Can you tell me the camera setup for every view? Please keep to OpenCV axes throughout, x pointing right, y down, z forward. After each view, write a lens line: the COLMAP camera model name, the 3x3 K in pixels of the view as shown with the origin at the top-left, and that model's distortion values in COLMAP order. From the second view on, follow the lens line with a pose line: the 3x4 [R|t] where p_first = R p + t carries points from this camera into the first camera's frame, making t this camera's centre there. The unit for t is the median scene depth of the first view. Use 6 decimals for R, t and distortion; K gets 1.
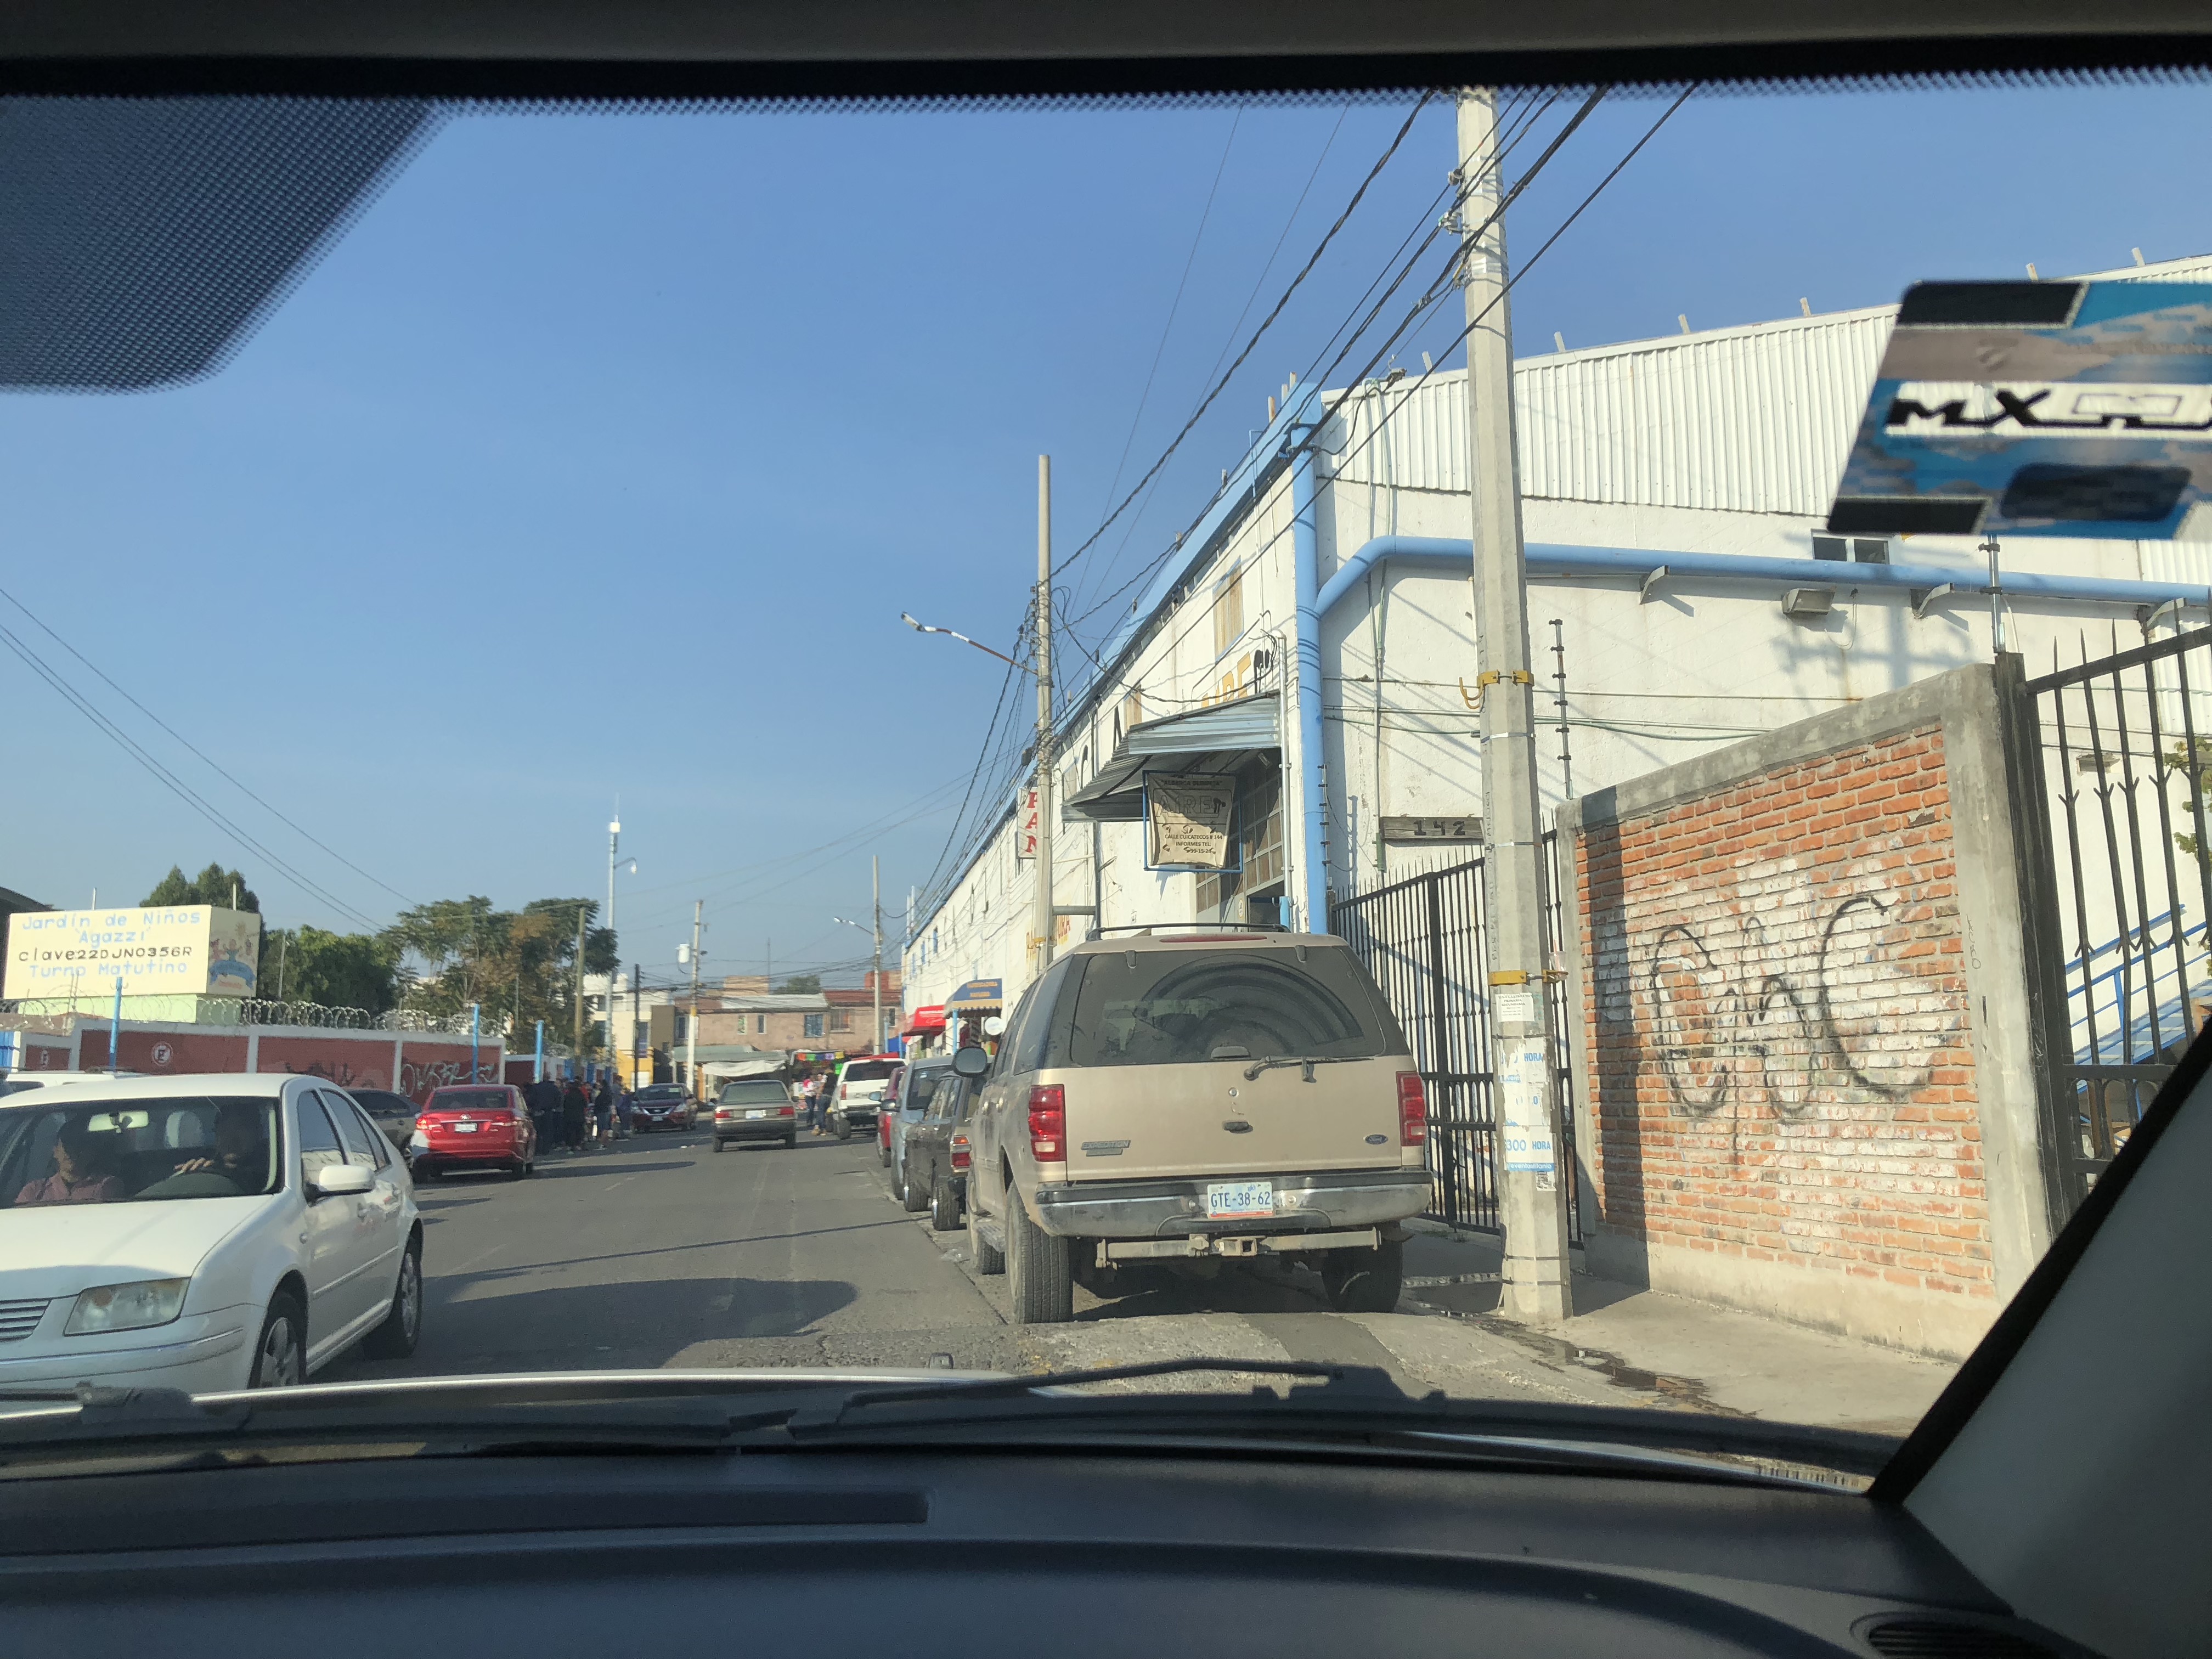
lens RADIAL K [[1804.1, 0, 1107.0], [0, 1804.1, 823.9], [0, 0, 1]] dist [0.014629, -0.010692]
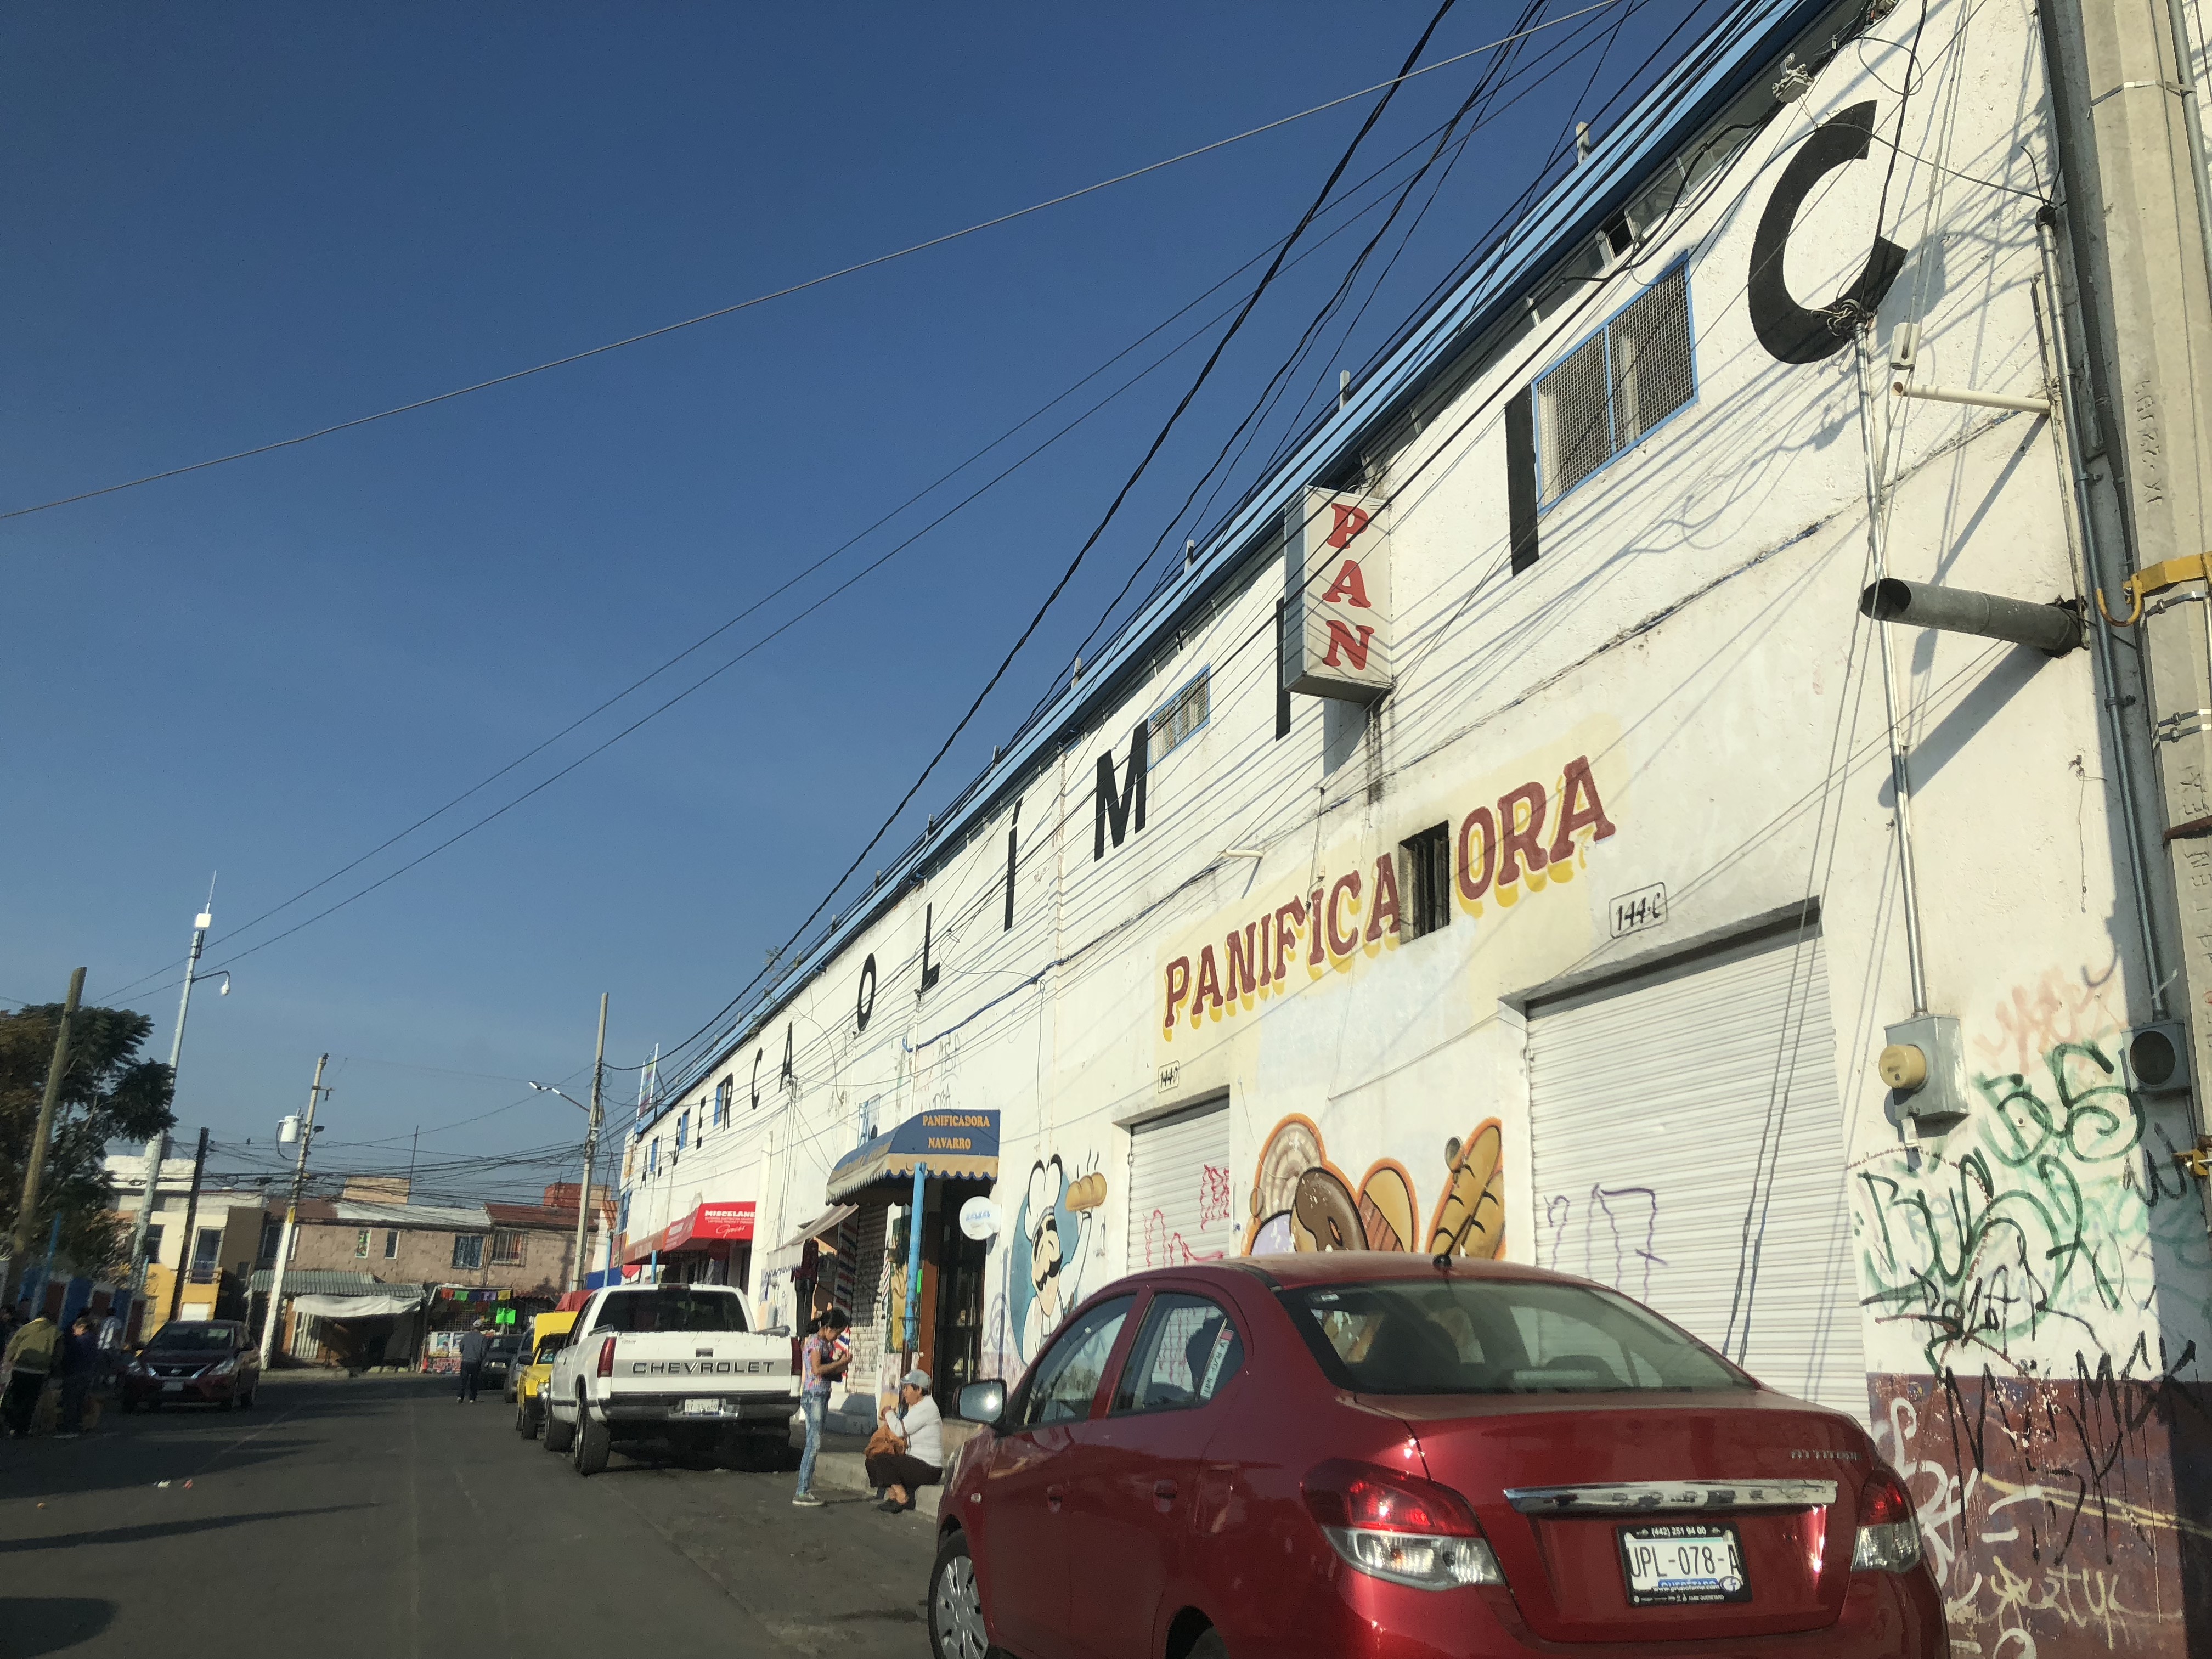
lens RADIAL K [[1804.1, 0, 1103.4], [0, 1804.1, 836.4], [0, 0, 1]] dist [0.014629, -0.010692]
pose [[0.981766, 0.097523, 0.163172, -0.053140], [-0.073808, 0.986591, -0.145571, 0.038632], [-0.175181, 0.130873, 0.975799, 0.258670]]
